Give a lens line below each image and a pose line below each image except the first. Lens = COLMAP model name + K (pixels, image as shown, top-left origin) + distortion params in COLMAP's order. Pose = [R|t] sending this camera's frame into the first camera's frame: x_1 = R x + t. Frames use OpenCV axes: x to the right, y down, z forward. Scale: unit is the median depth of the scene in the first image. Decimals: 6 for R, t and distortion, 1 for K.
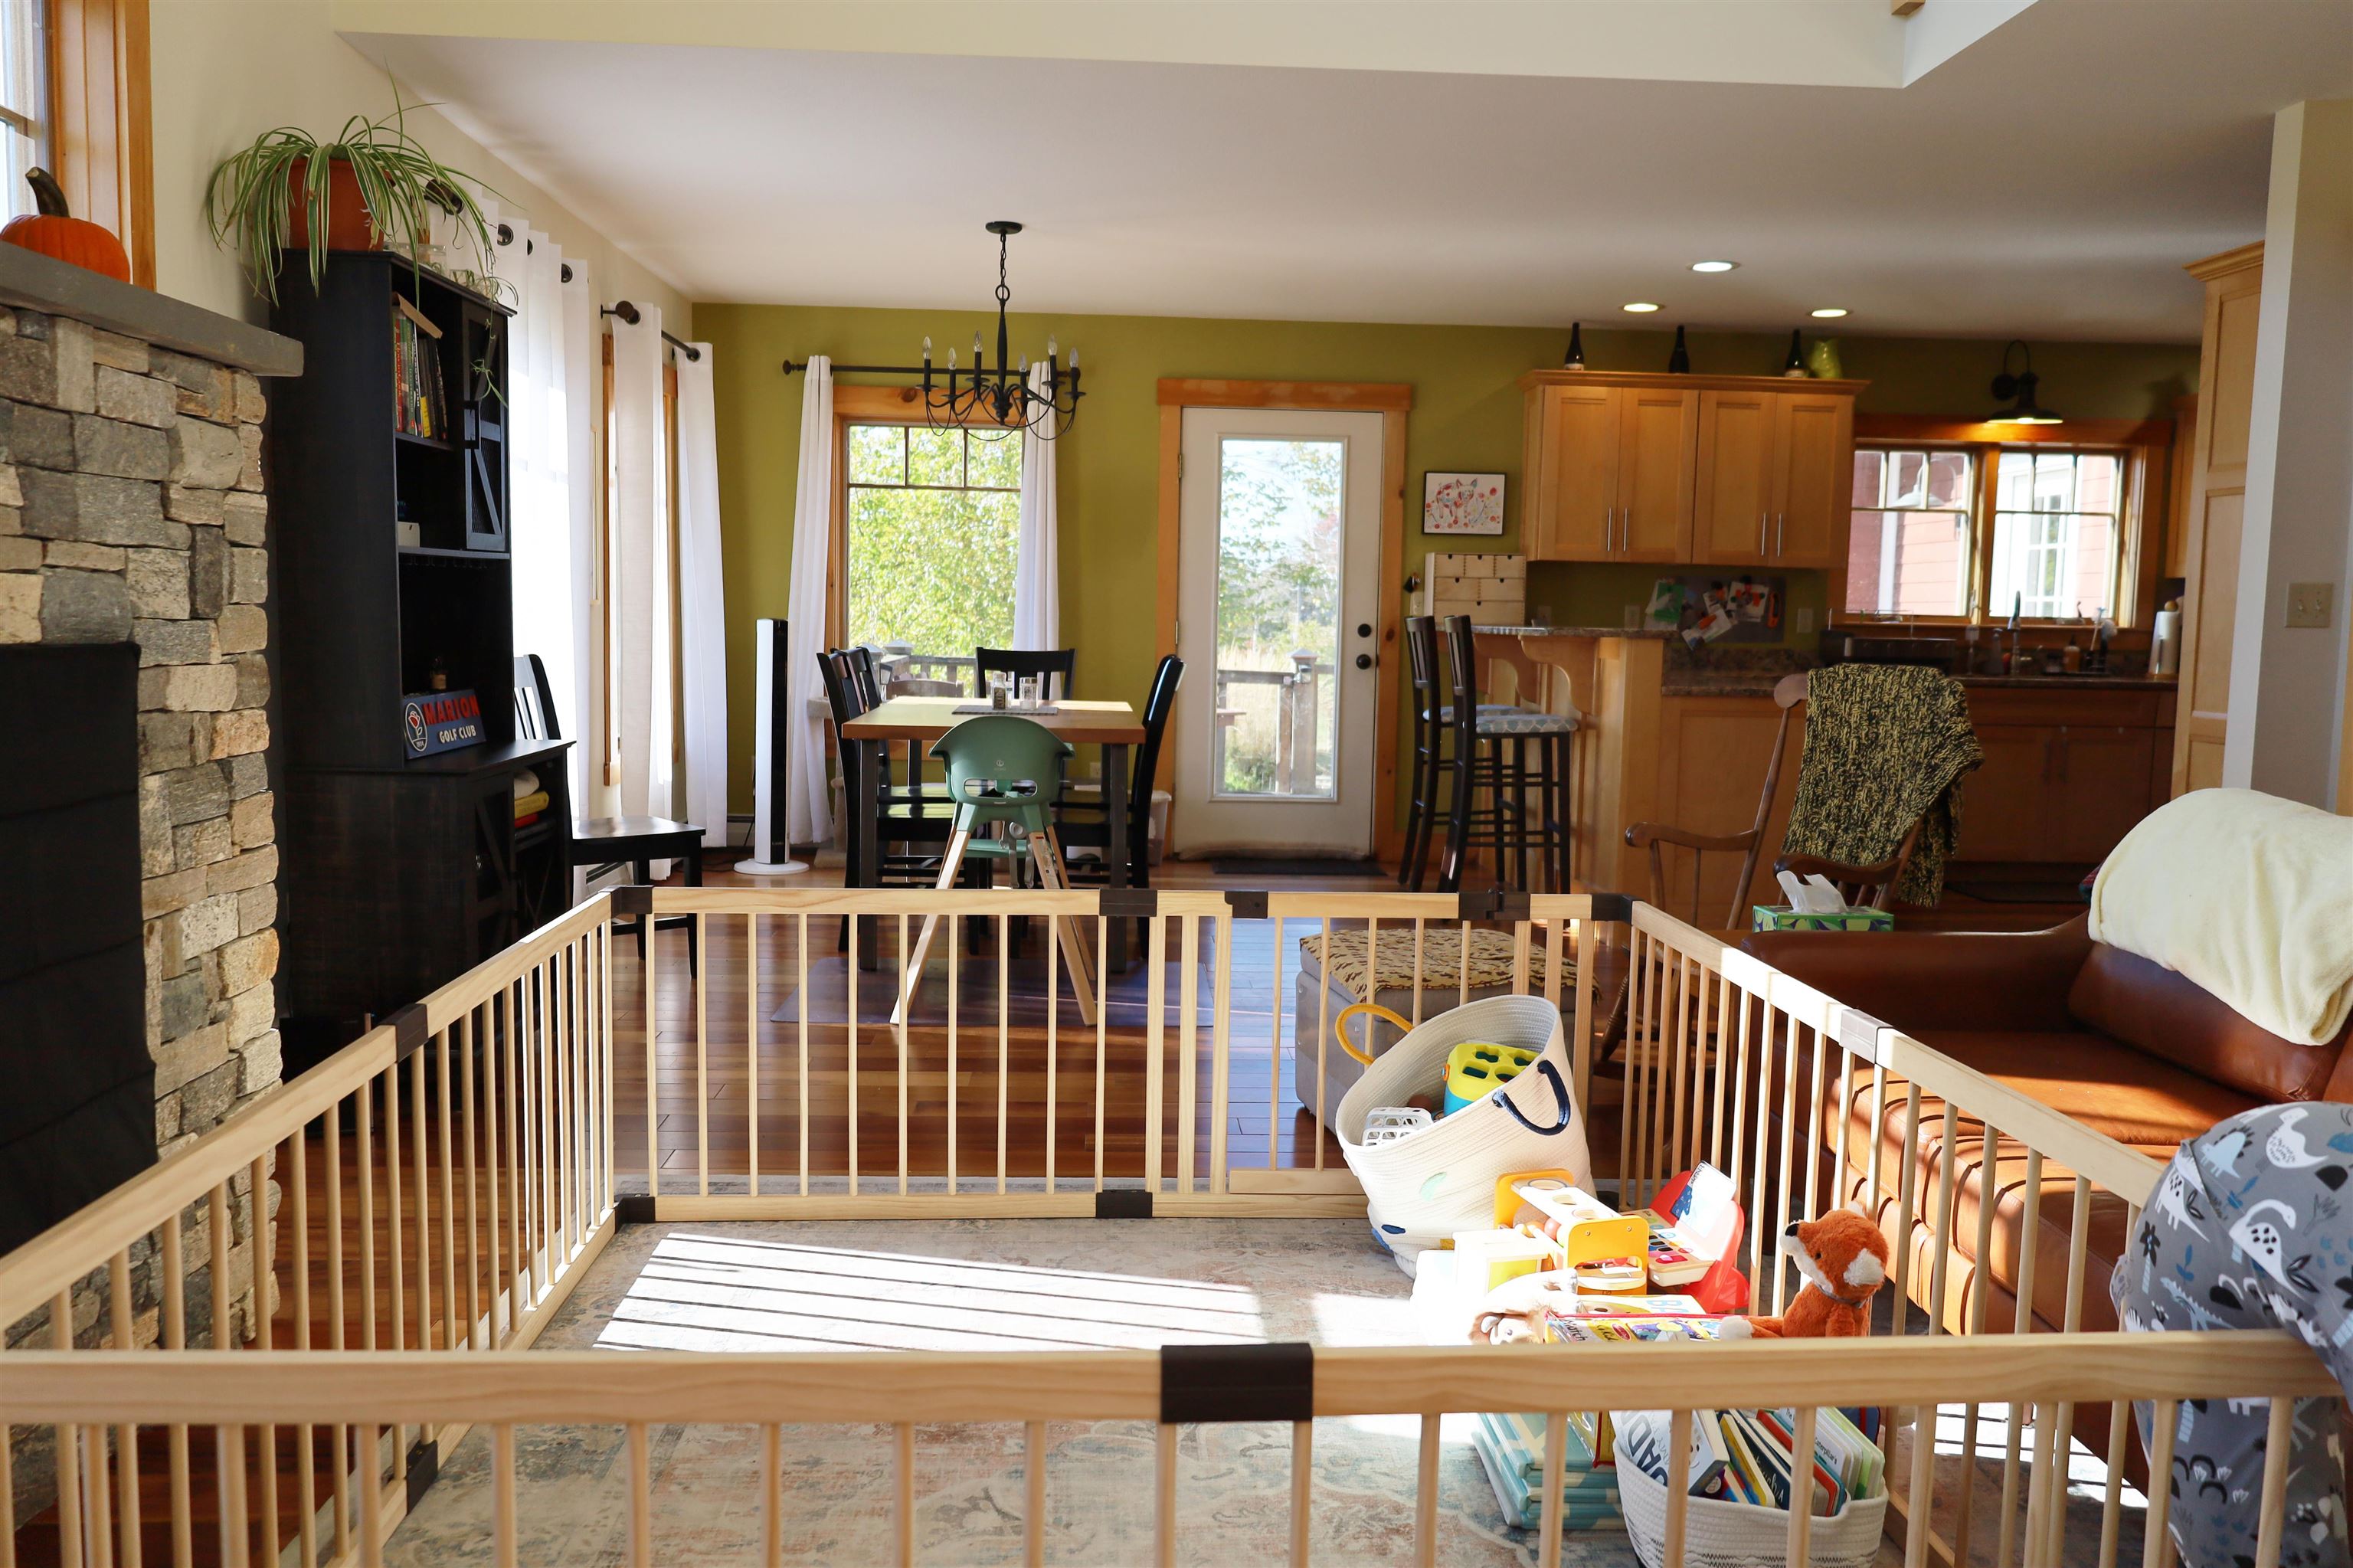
lens RADIAL K [[1806.3, 0, 1225.2], [0, 1806.3, 784.1], [0, 0, 1]] dist [-0.010112, -0.007125]
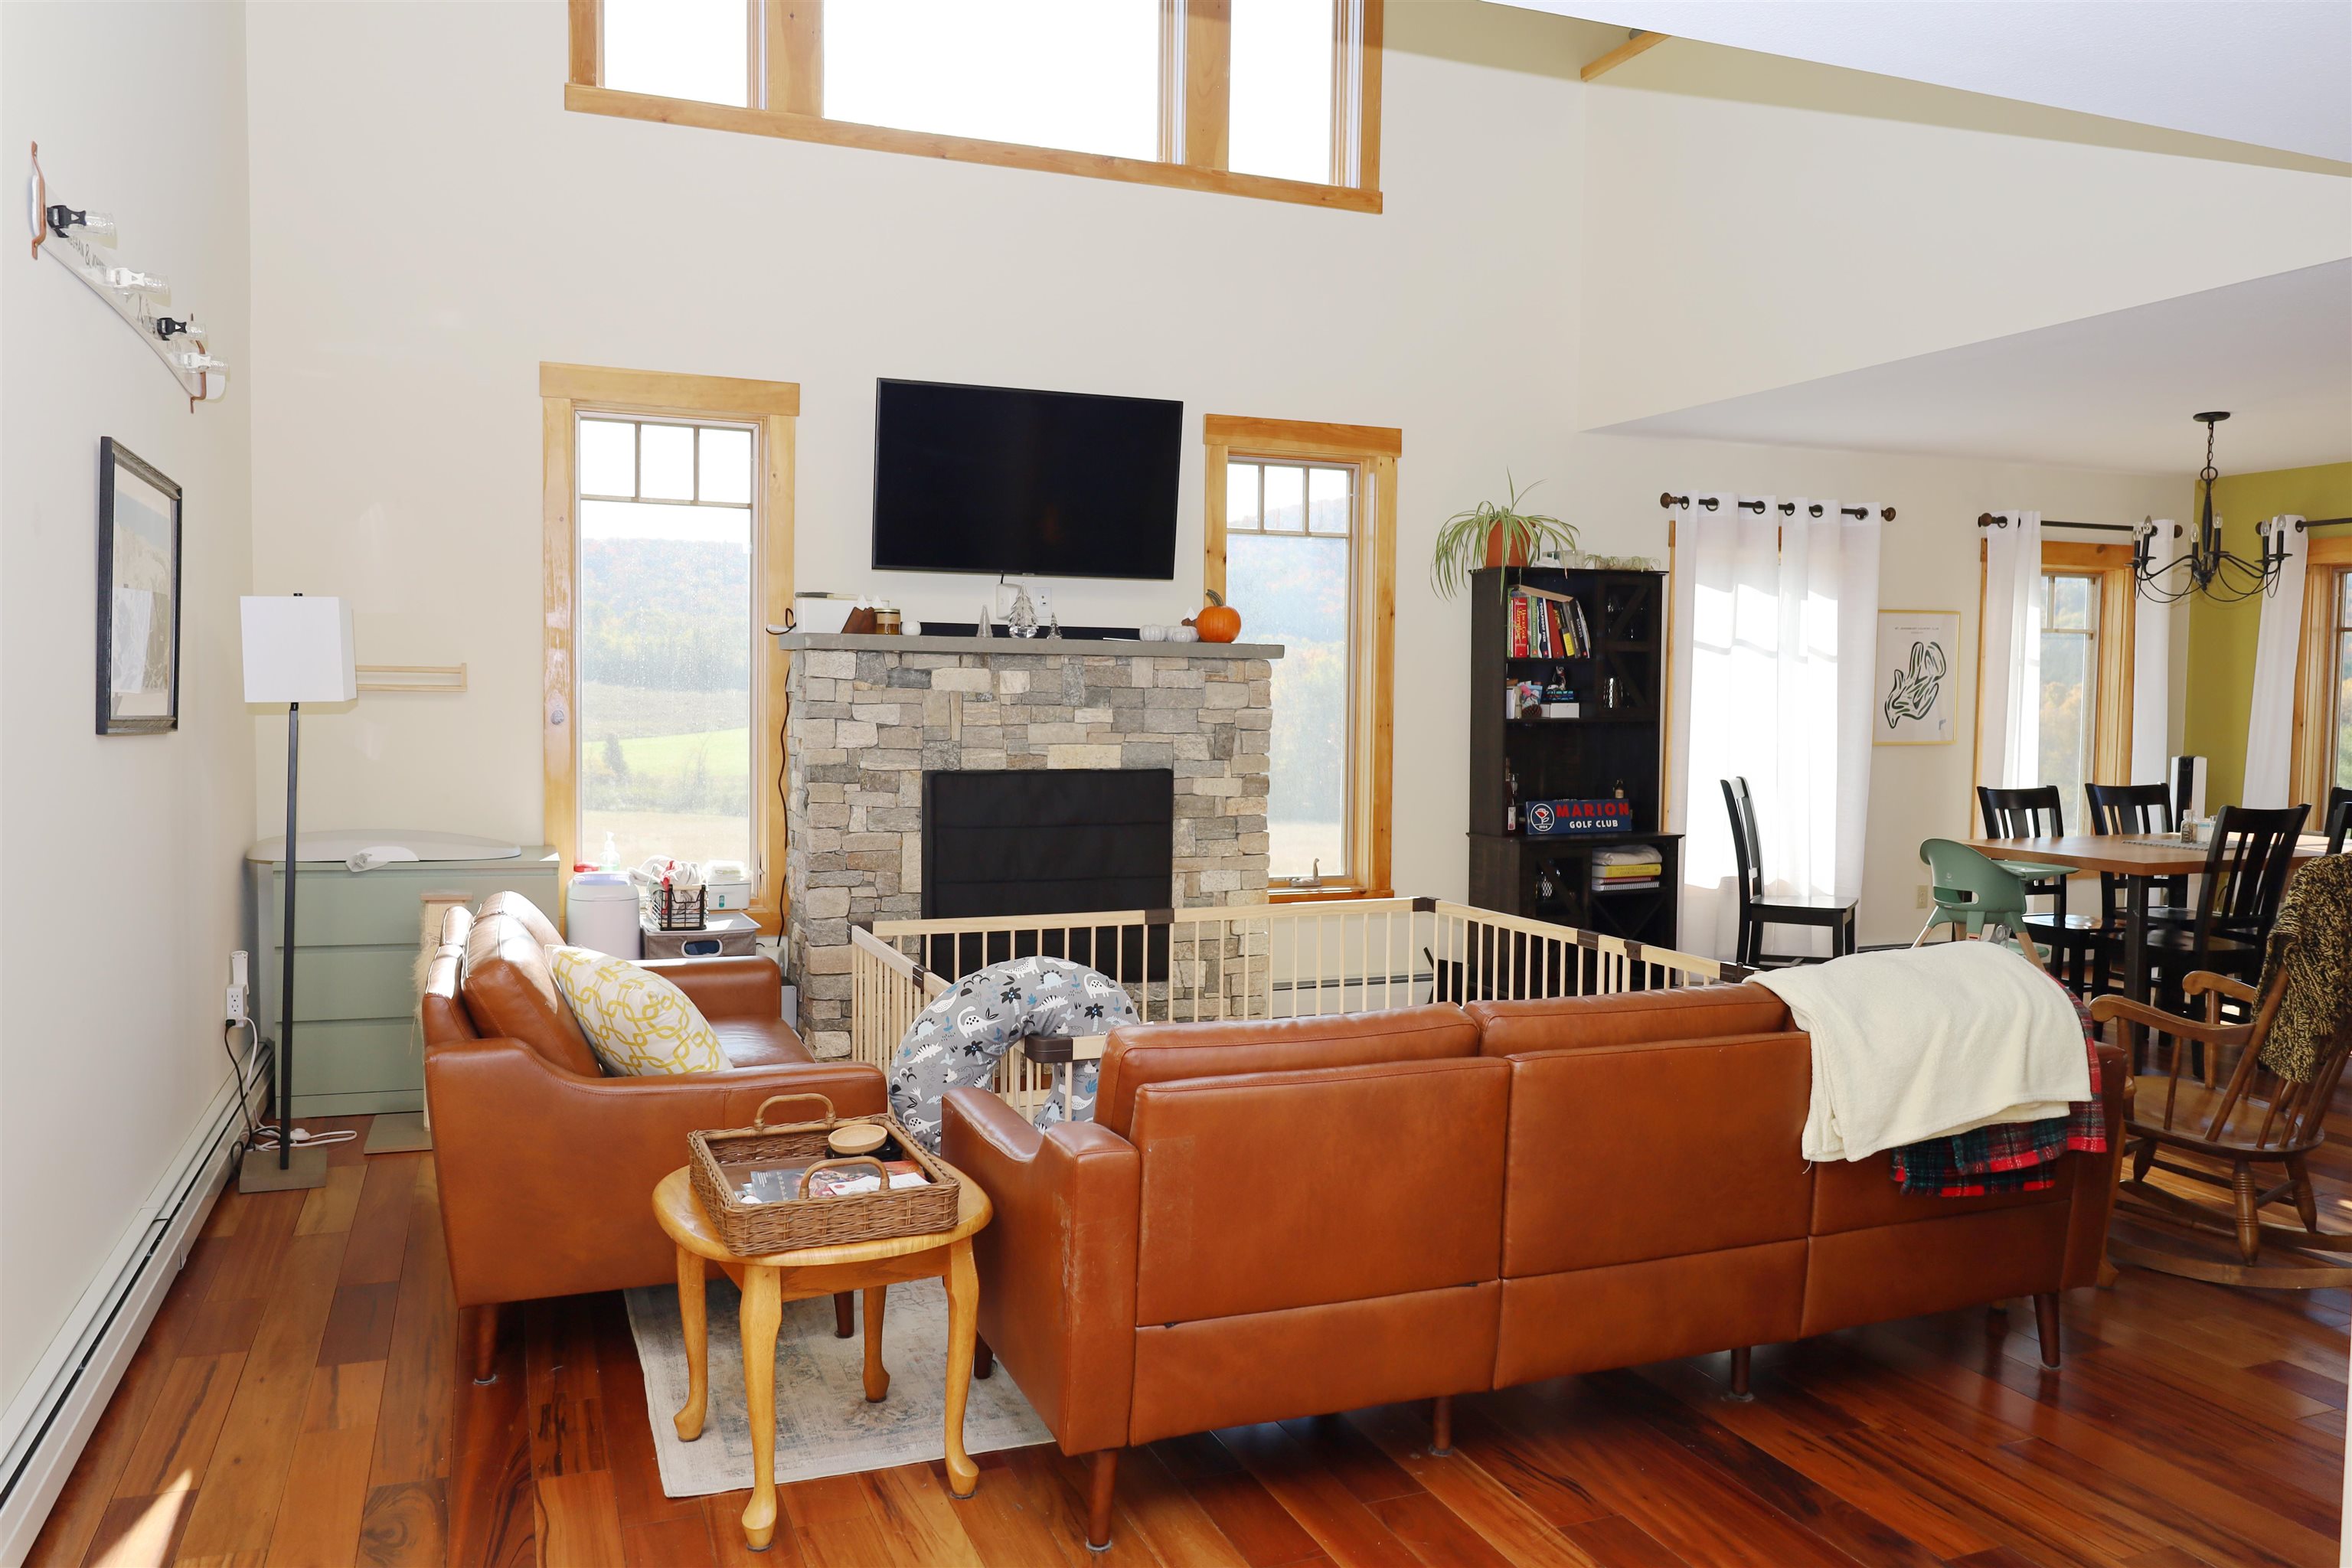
lens RADIAL K [[1805.5, 0, 1224.6], [0, 1805.5, 784.1], [0, 0, 1]] dist [-0.010112, -0.007125]
pose [[0.306598, 0.034011, -0.951231, 1.591537], [-0.092243, 0.995719, 0.005870, -0.062173], [0.947359, 0.085944, 0.308423, 0.186700]]
